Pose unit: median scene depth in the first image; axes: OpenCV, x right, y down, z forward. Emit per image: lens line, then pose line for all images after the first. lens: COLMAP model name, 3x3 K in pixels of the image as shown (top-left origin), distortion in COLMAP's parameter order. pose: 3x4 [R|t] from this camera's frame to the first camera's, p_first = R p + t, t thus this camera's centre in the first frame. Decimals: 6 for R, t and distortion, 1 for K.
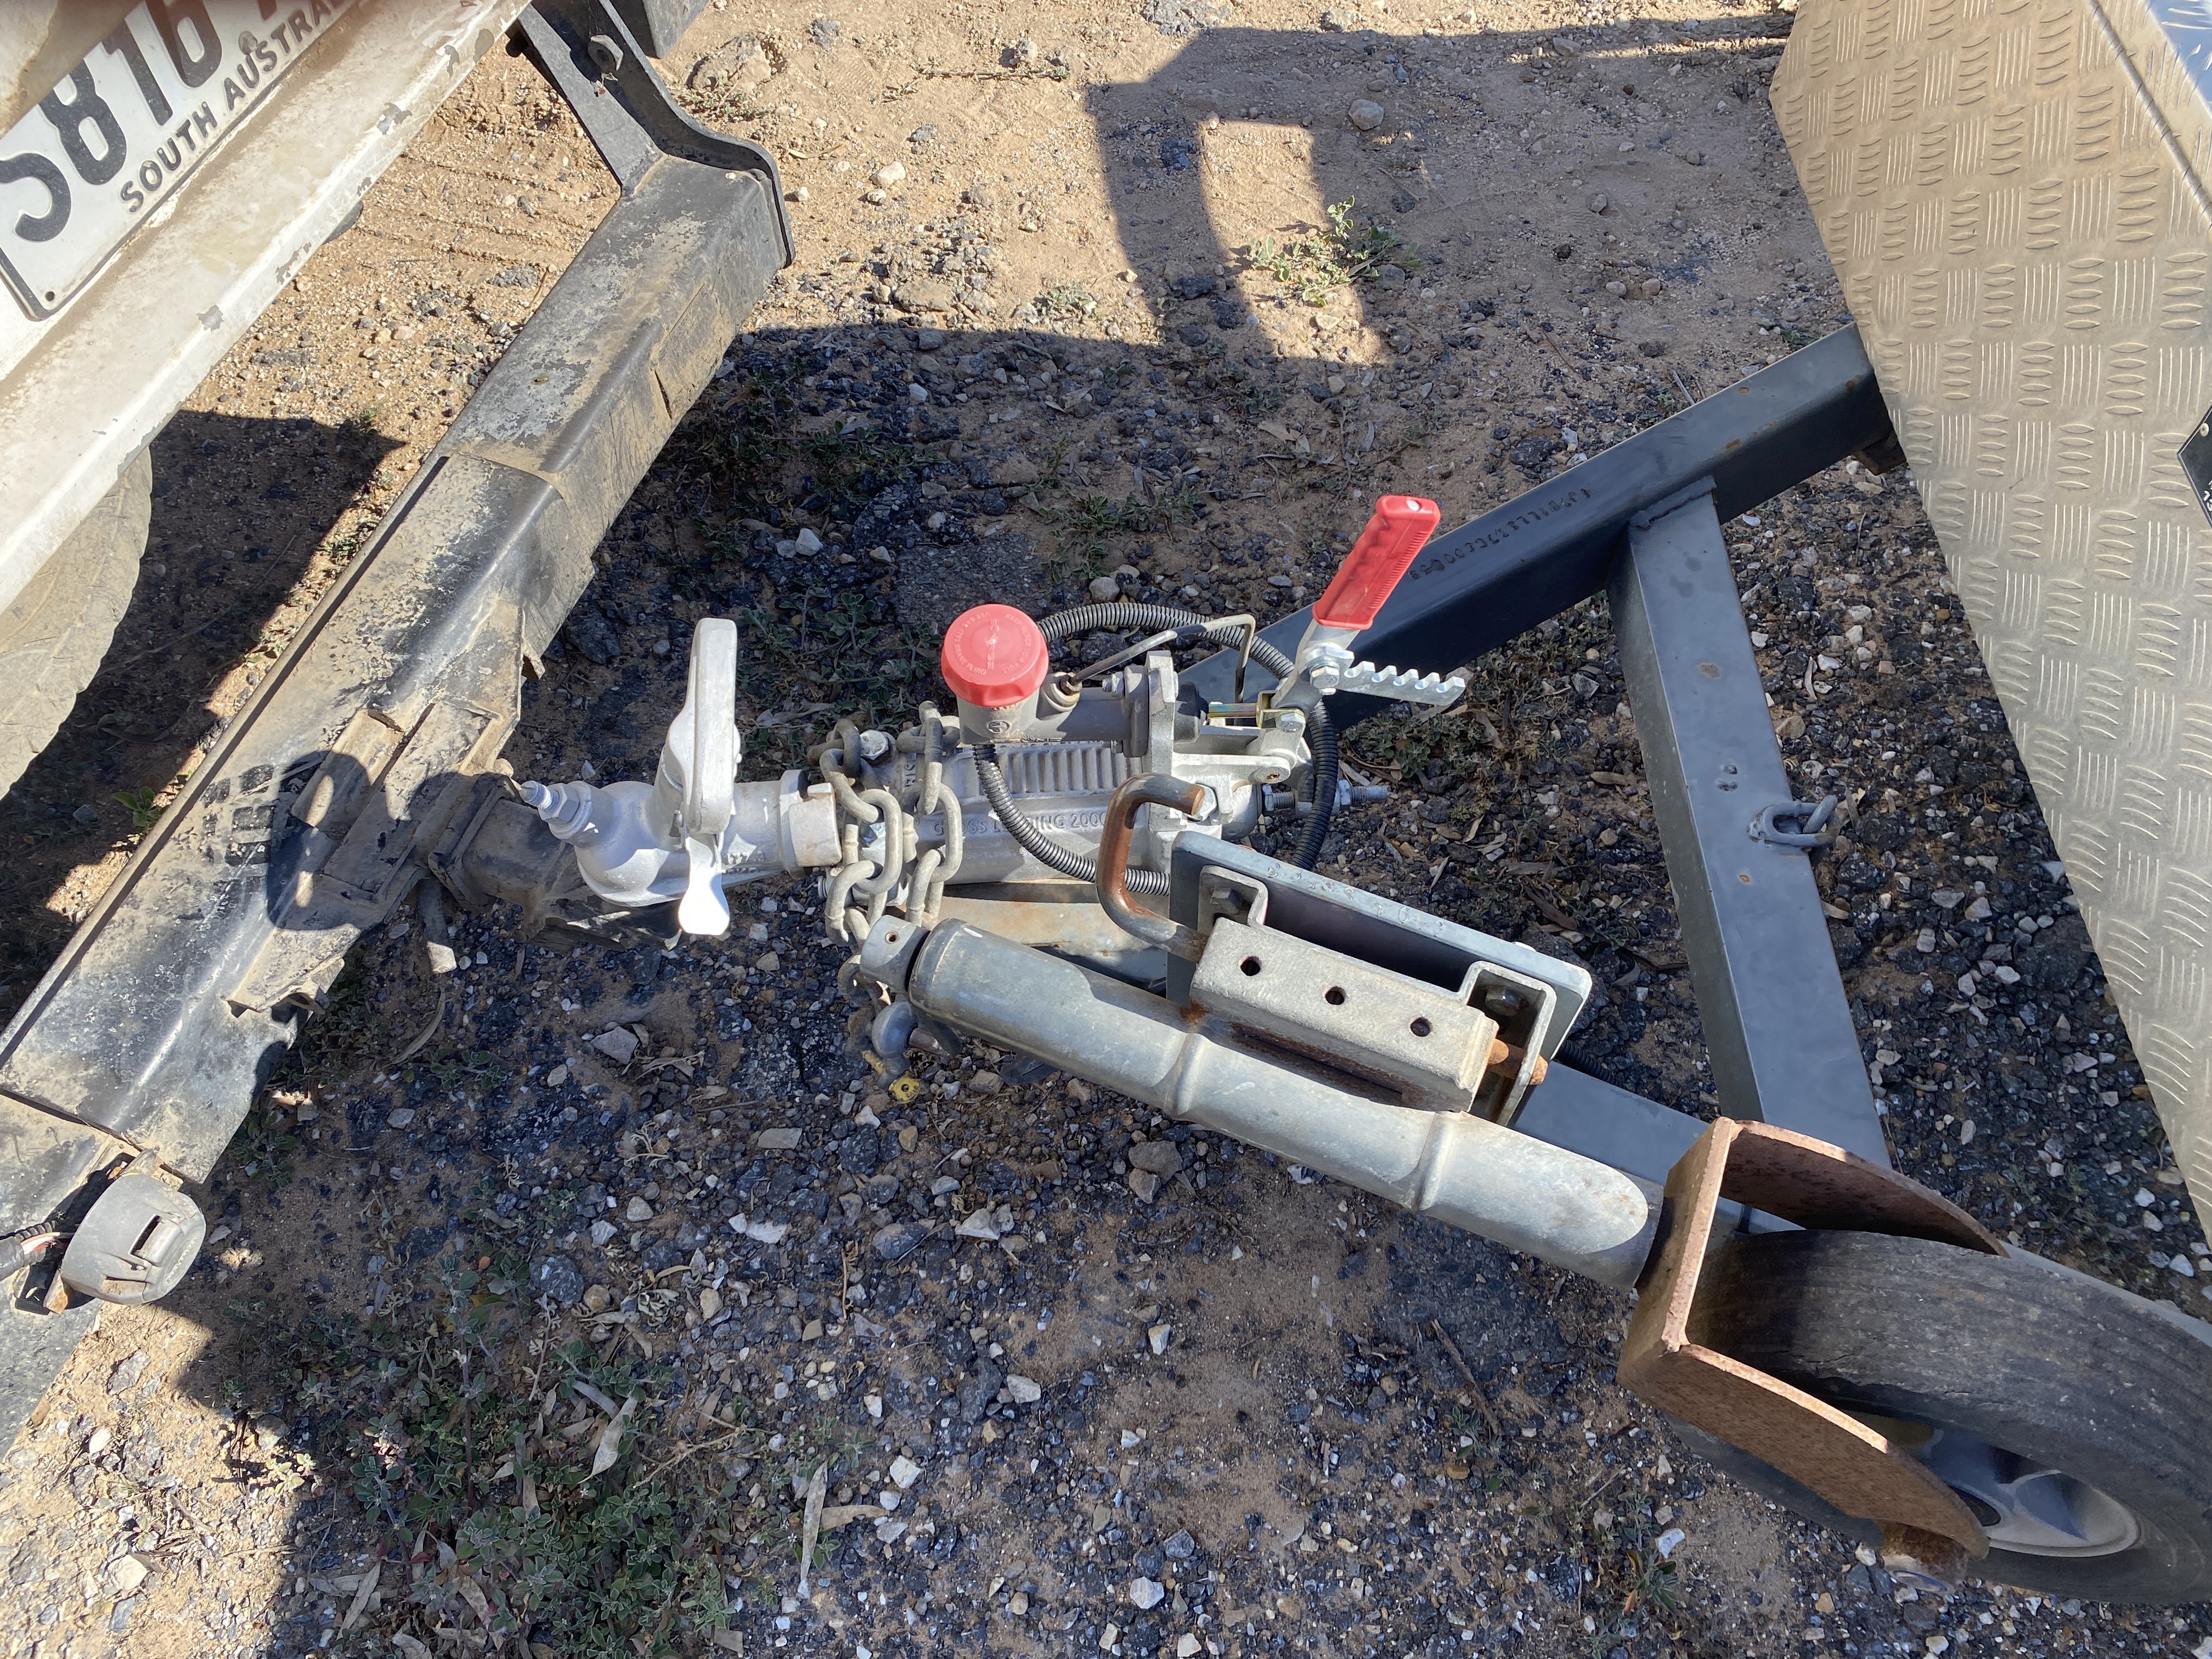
lens RADIAL K [[1688.2, 0, 1116.5], [0, 1688.2, 806.9], [0, 0, 1]] dist [0.008199, 0.006635]
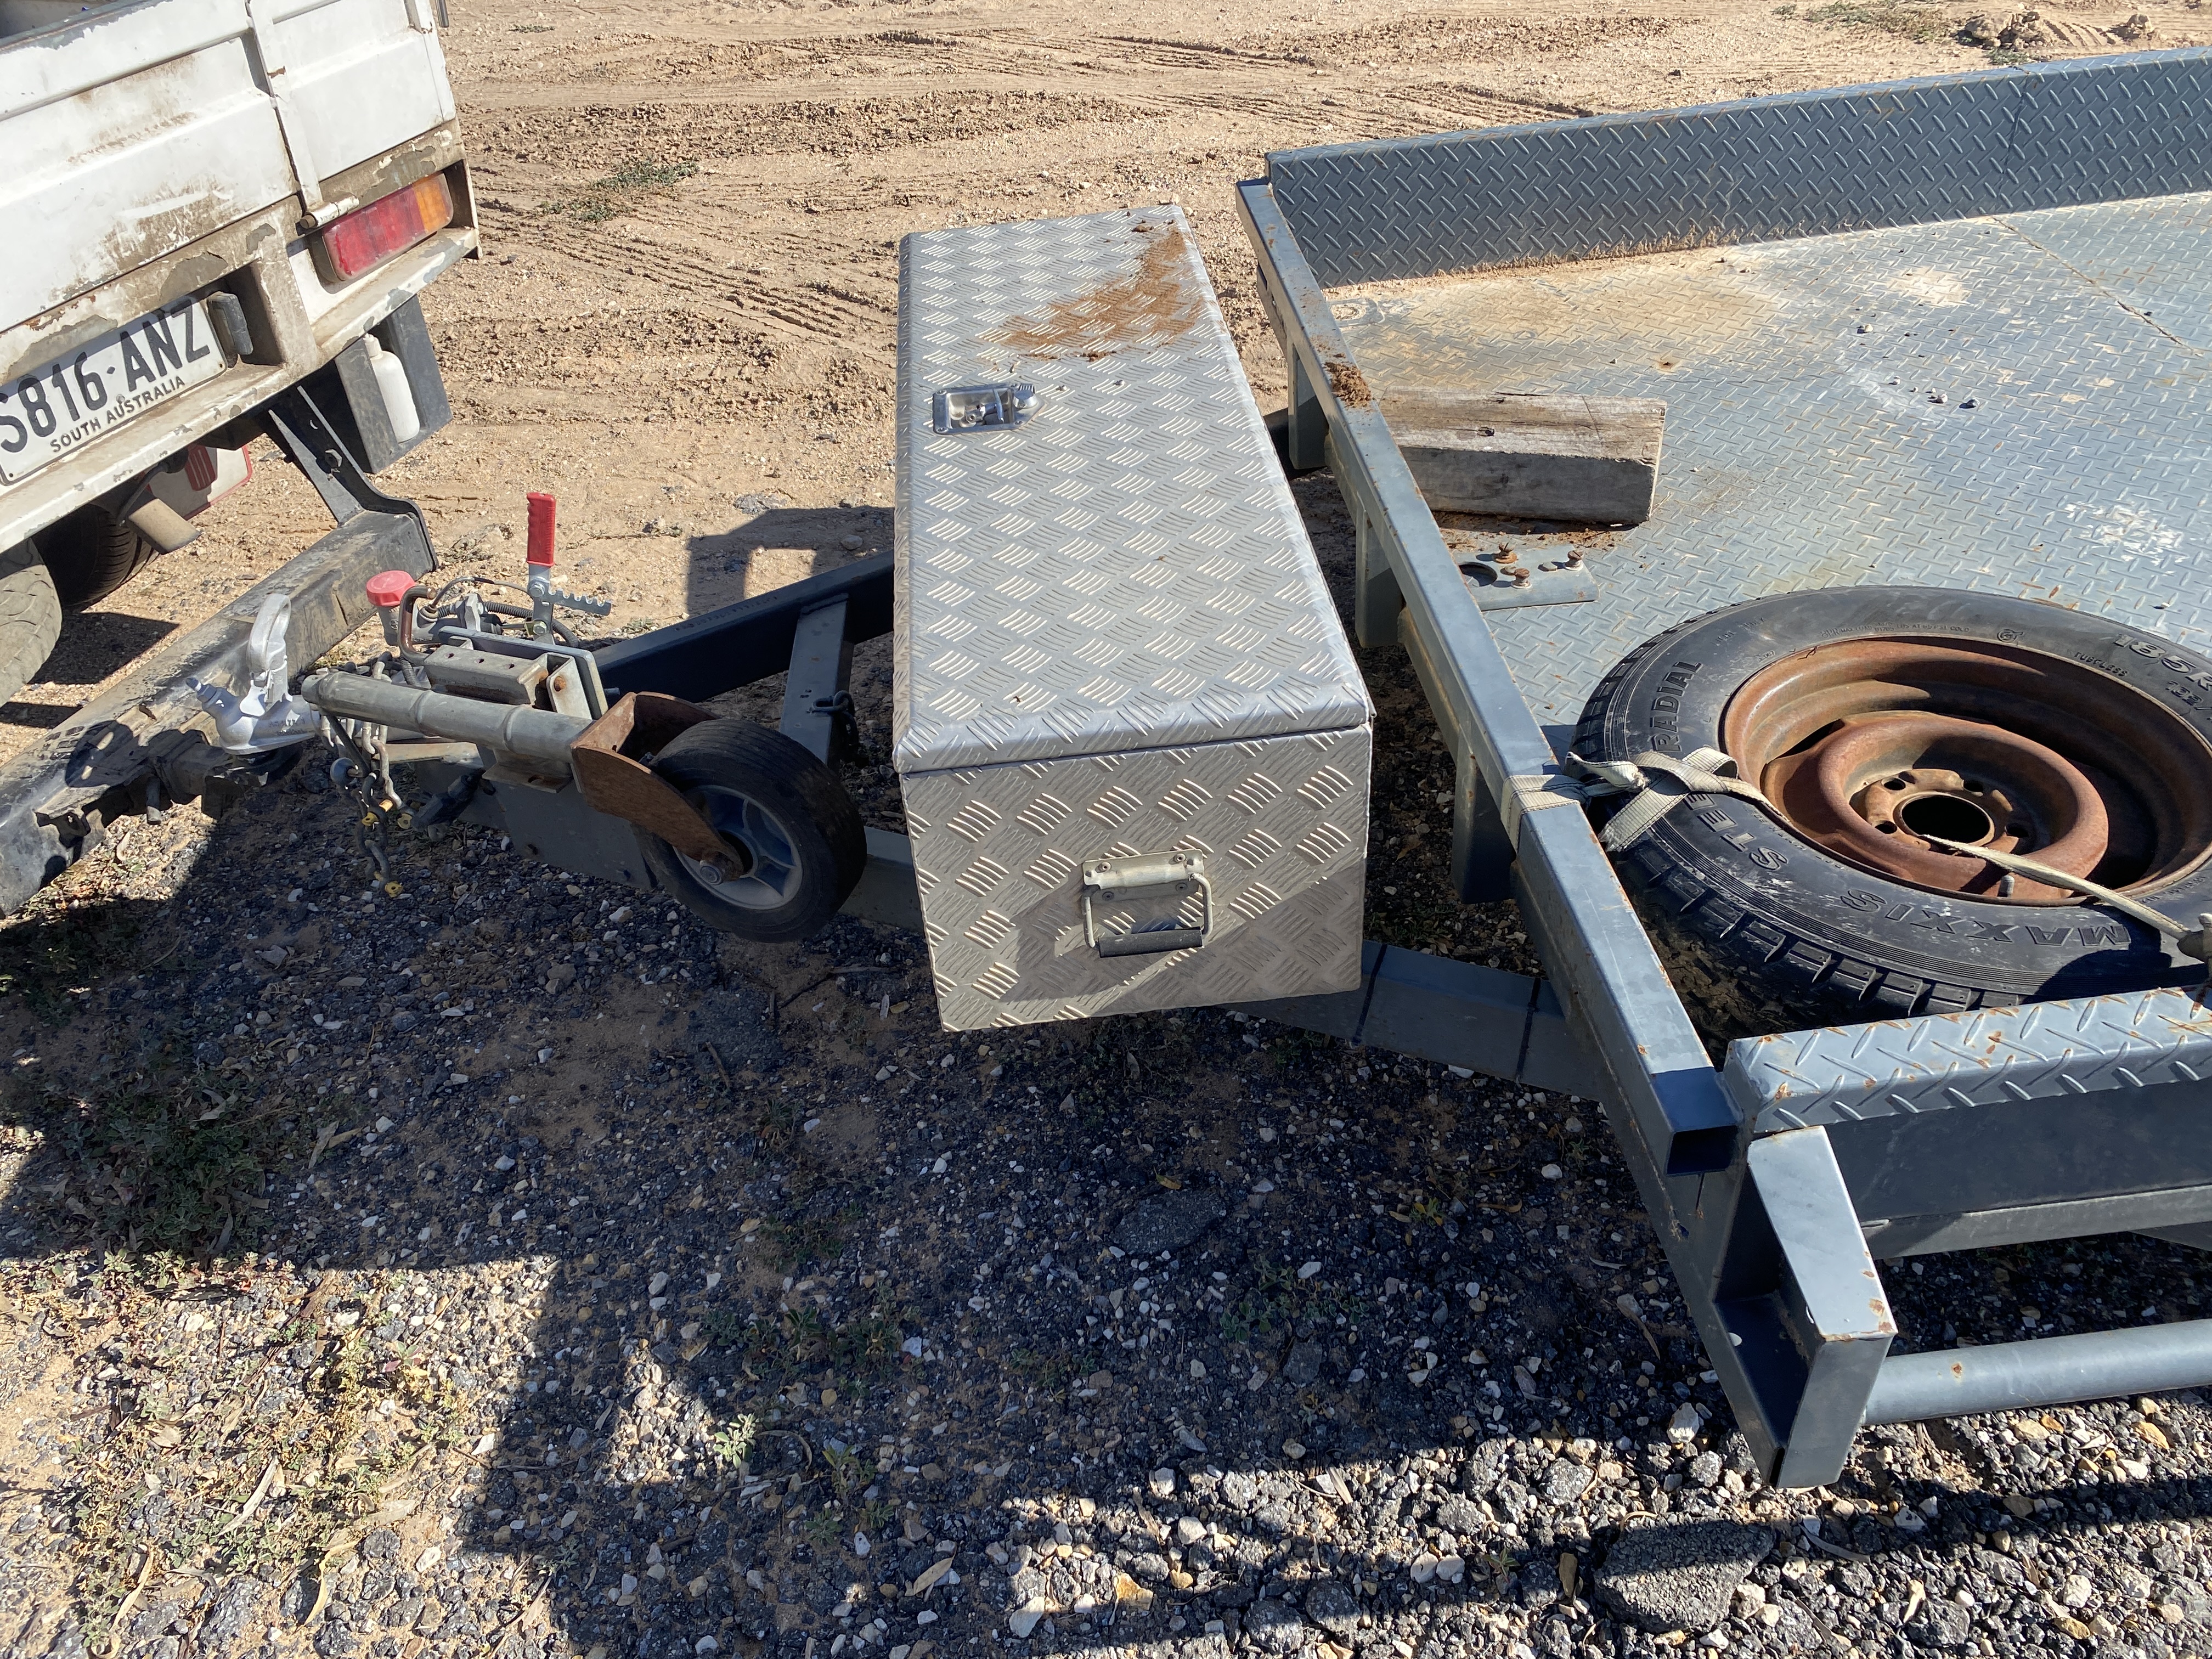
lens RADIAL K [[1688.2, 0, 1111.7], [0, 1688.2, 830.5], [0, 0, 1]] dist [0.008199, 0.006635]
pose [[0.998702, -0.050208, -0.008595, 0.645237], [0.043184, 0.924011, -0.379920, 0.801025], [0.027017, 0.379055, 0.924980, -0.690403]]
